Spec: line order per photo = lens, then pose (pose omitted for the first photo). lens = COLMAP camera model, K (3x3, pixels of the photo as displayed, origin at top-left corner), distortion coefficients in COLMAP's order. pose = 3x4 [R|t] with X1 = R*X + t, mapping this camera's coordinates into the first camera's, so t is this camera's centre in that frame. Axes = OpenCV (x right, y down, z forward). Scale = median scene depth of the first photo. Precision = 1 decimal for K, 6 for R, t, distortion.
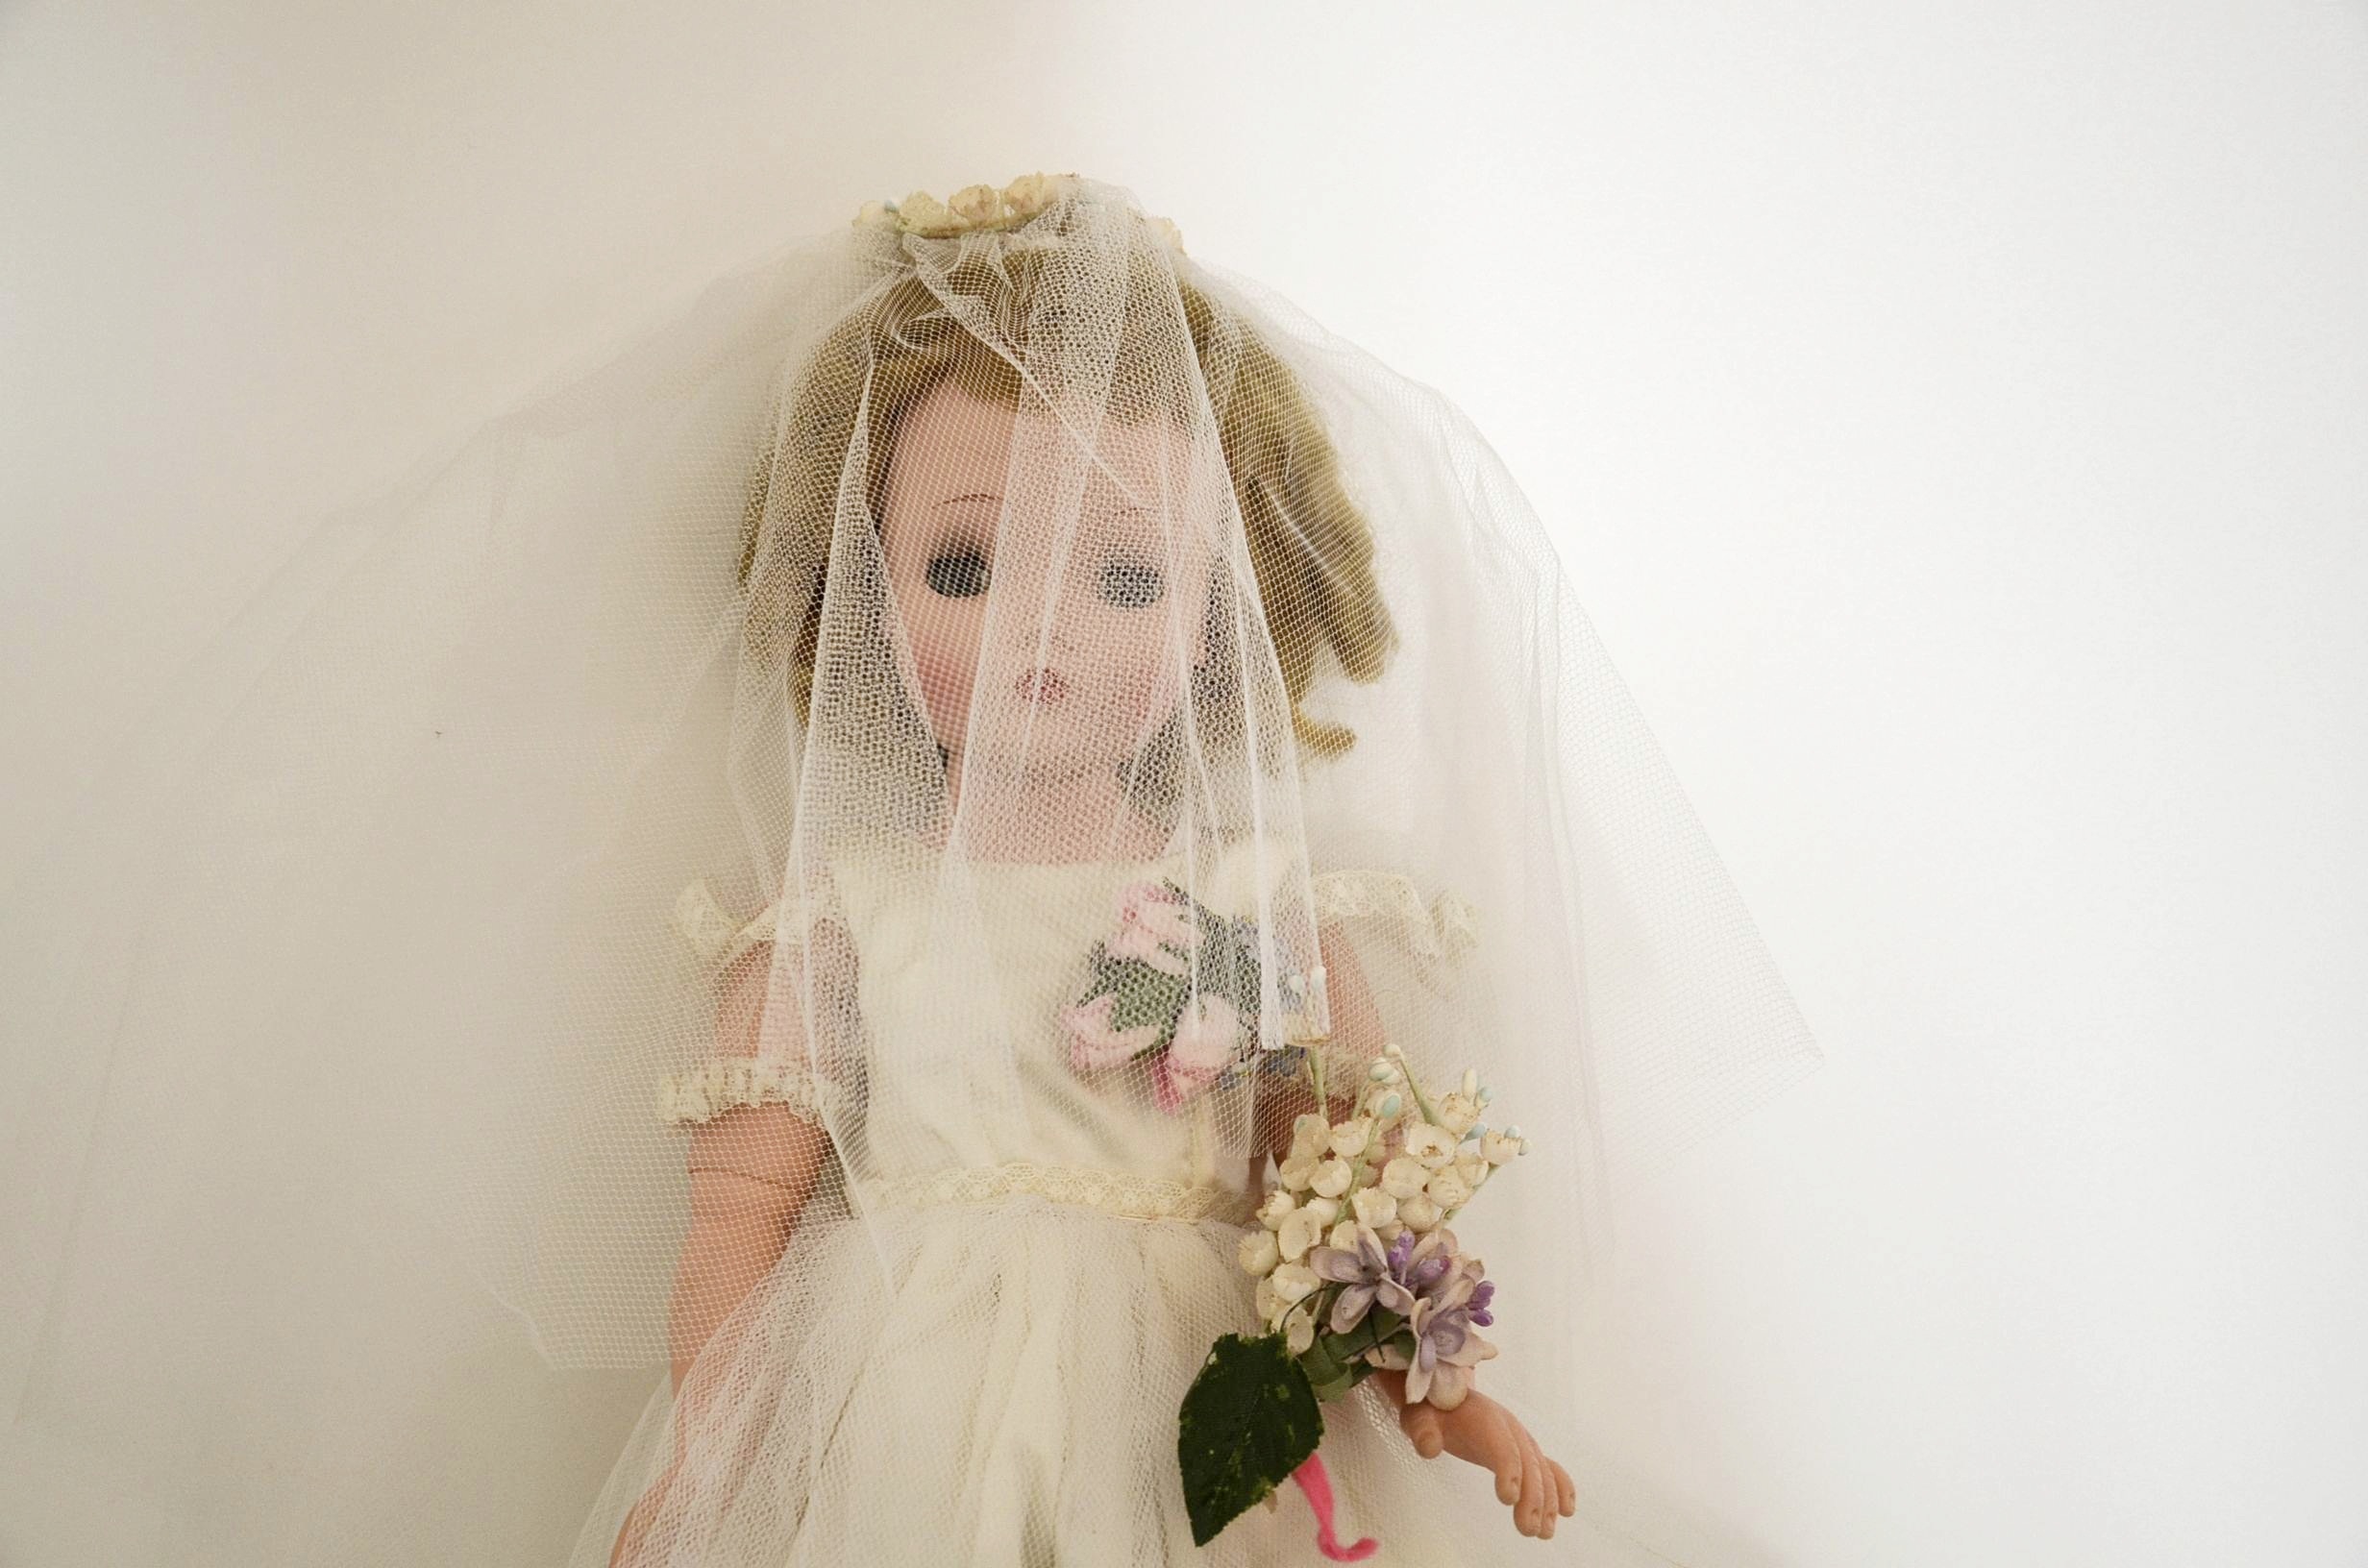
lens RADIAL K [[3146.2, 0, 1184.0], [0, 3146.2, 784.0], [0, 0, 1]] dist [-0.008909, -0.006415]
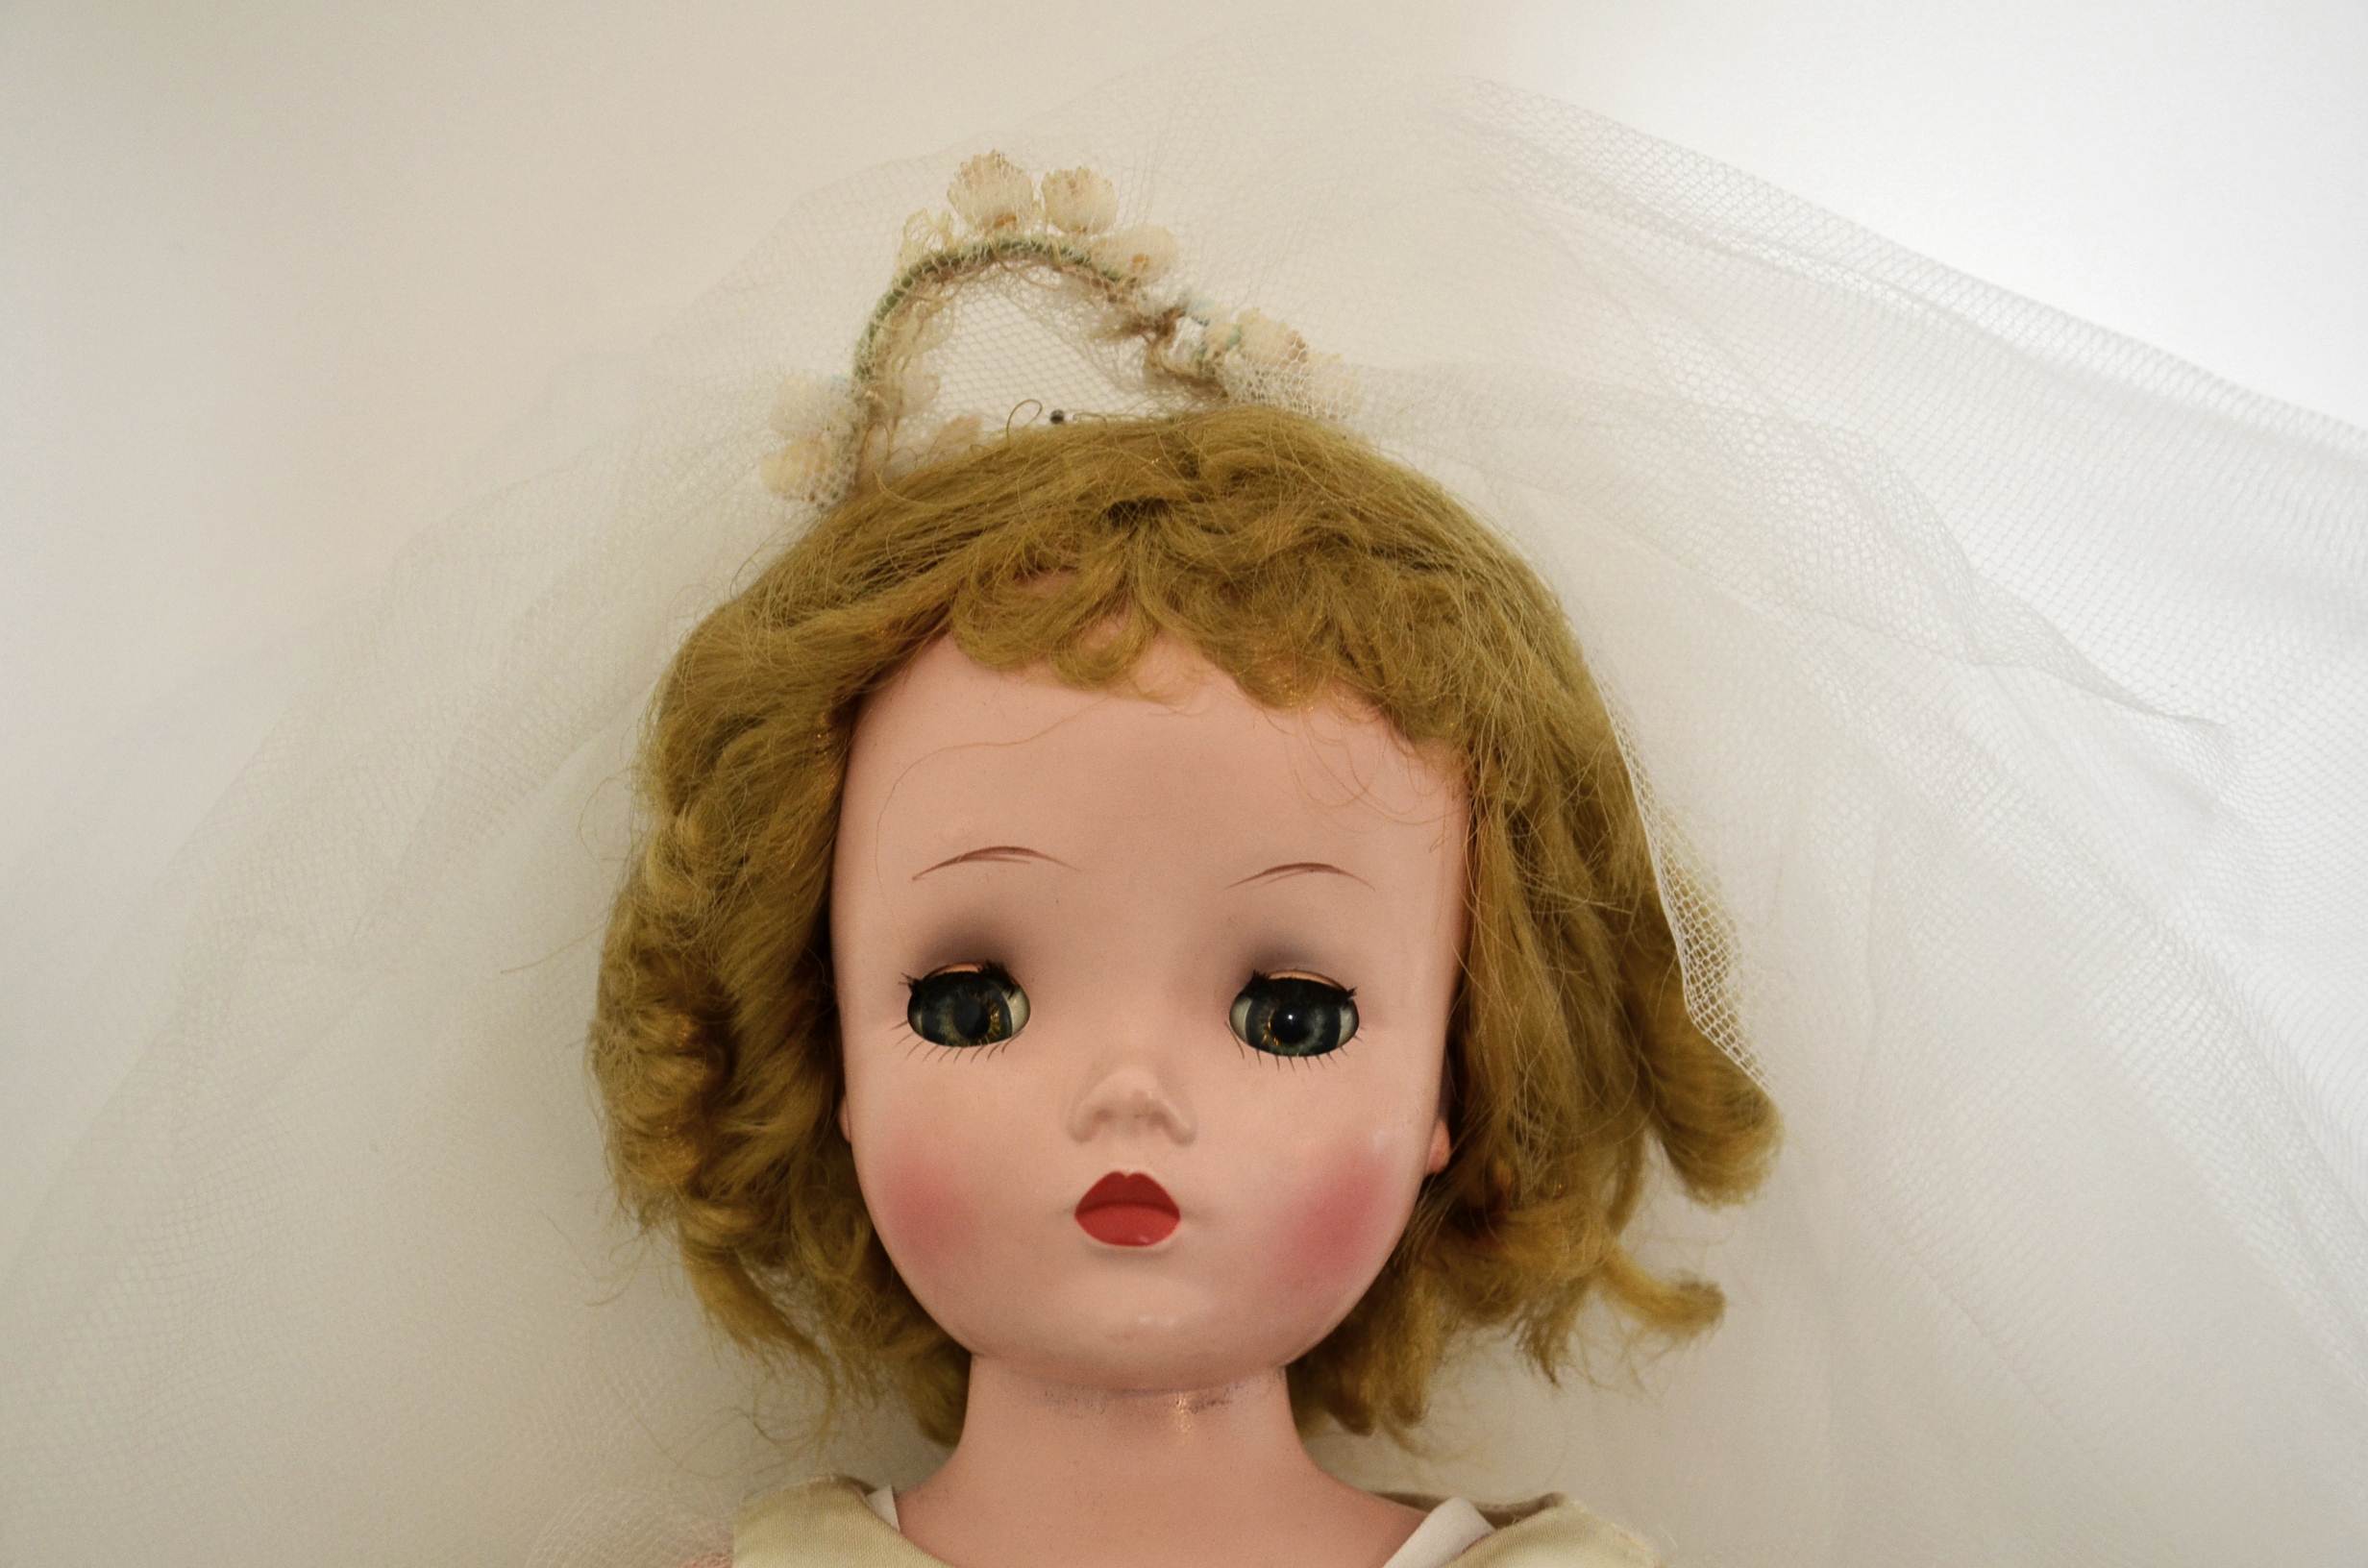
lens RADIAL K [[3719.3, 0, 1184.0], [0, 3719.3, 784.0], [0, 0, 1]] dist [-0.003737, -0.005308]
pose [[0.997441, -0.028845, -0.065423, 0.006756], [0.018158, 0.987206, -0.158416, -0.002870], [0.069155, 0.156822, 0.985203, 0.373257]]
